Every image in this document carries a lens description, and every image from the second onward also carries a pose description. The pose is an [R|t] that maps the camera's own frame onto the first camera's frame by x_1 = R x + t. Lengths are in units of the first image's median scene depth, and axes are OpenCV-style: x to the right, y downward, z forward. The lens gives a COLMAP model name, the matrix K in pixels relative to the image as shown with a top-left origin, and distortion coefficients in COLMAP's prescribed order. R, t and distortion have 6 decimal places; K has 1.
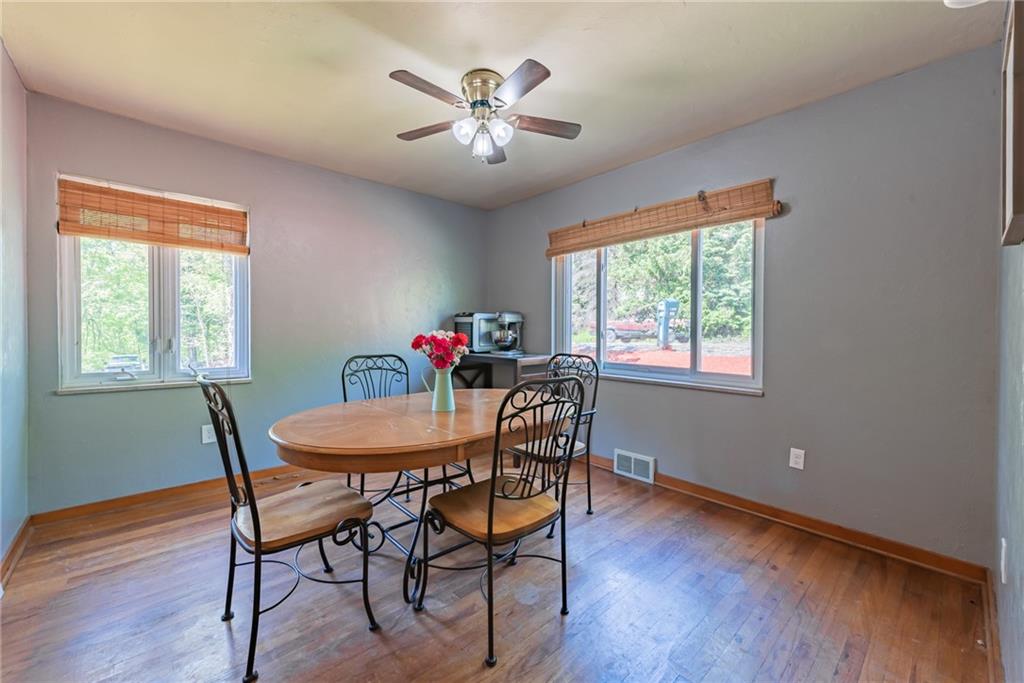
lens RADIAL K [[405.3, 0, 511.8], [0, 405.3, 333.5], [0, 0, 1]] dist [0.000105, -0.000041]
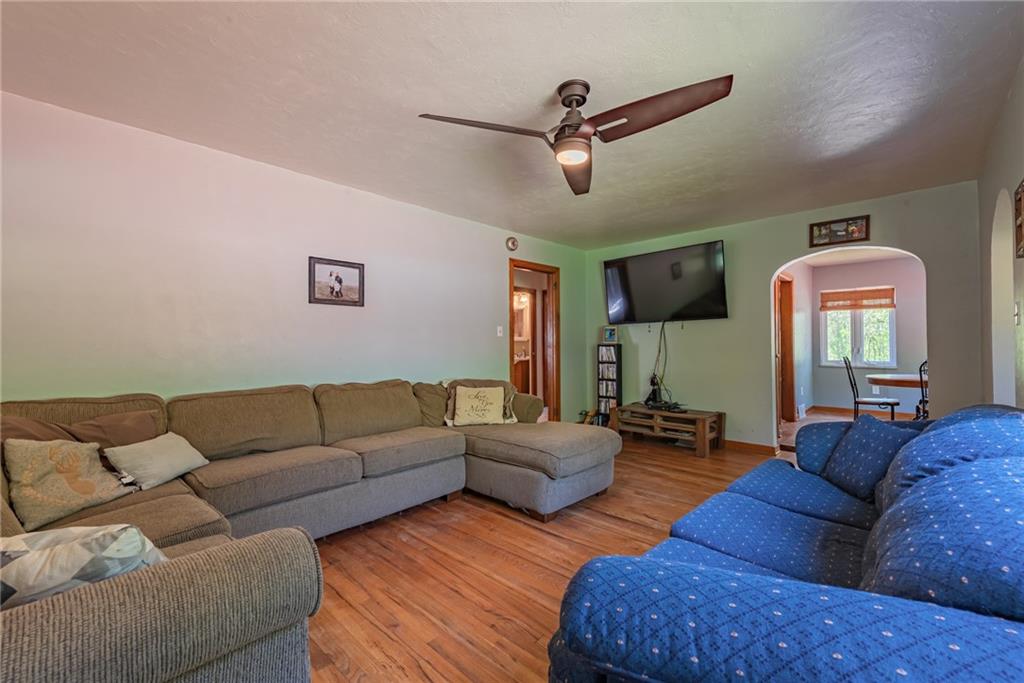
lens RADIAL K [[432.8, 0, 512.0], [0, 432.8, 341.5], [0, 0, 1]] dist [-0.000852, -0.000073]
pose [[0.085883, -0.009151, -0.996263, 0.967651], [-0.006700, 0.999930, -0.009762, 0.007925], [0.996283, 0.007513, 0.085816, -0.798855]]
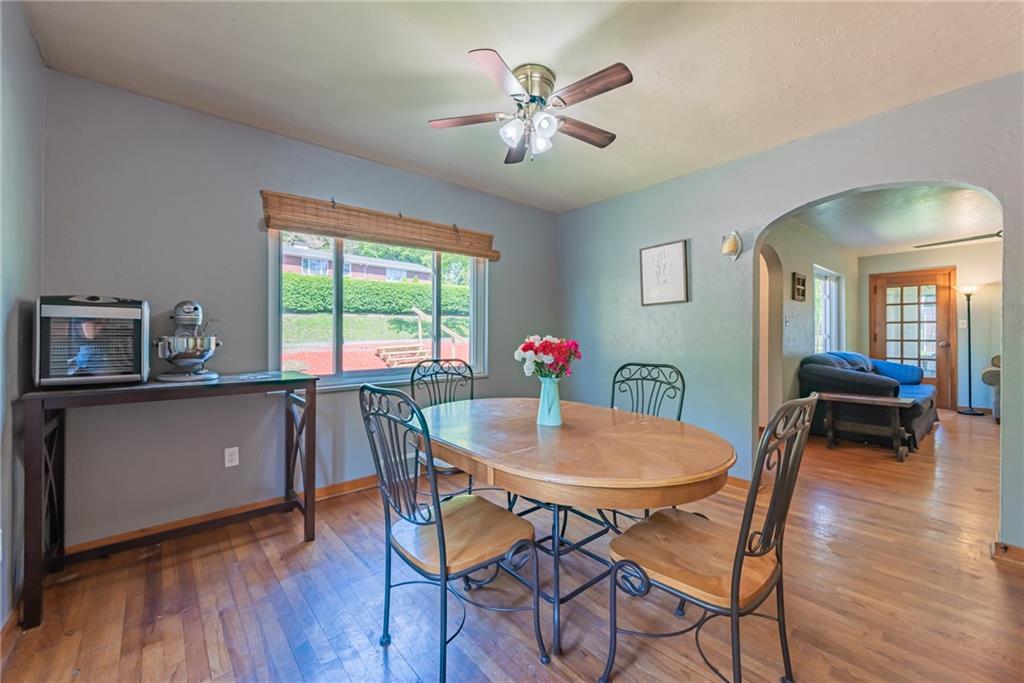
lens RADIAL K [[411.0, 0, 510.4], [0, 411.0, 334.5], [0, 0, 1]] dist [0.000927, 0.000070]
pose [[0.020025, -0.003368, 0.999794, -1.066219], [0.012084, 0.999922, 0.003127, -0.011263], [-0.999726, 0.012019, 0.020065, 1.050067]]
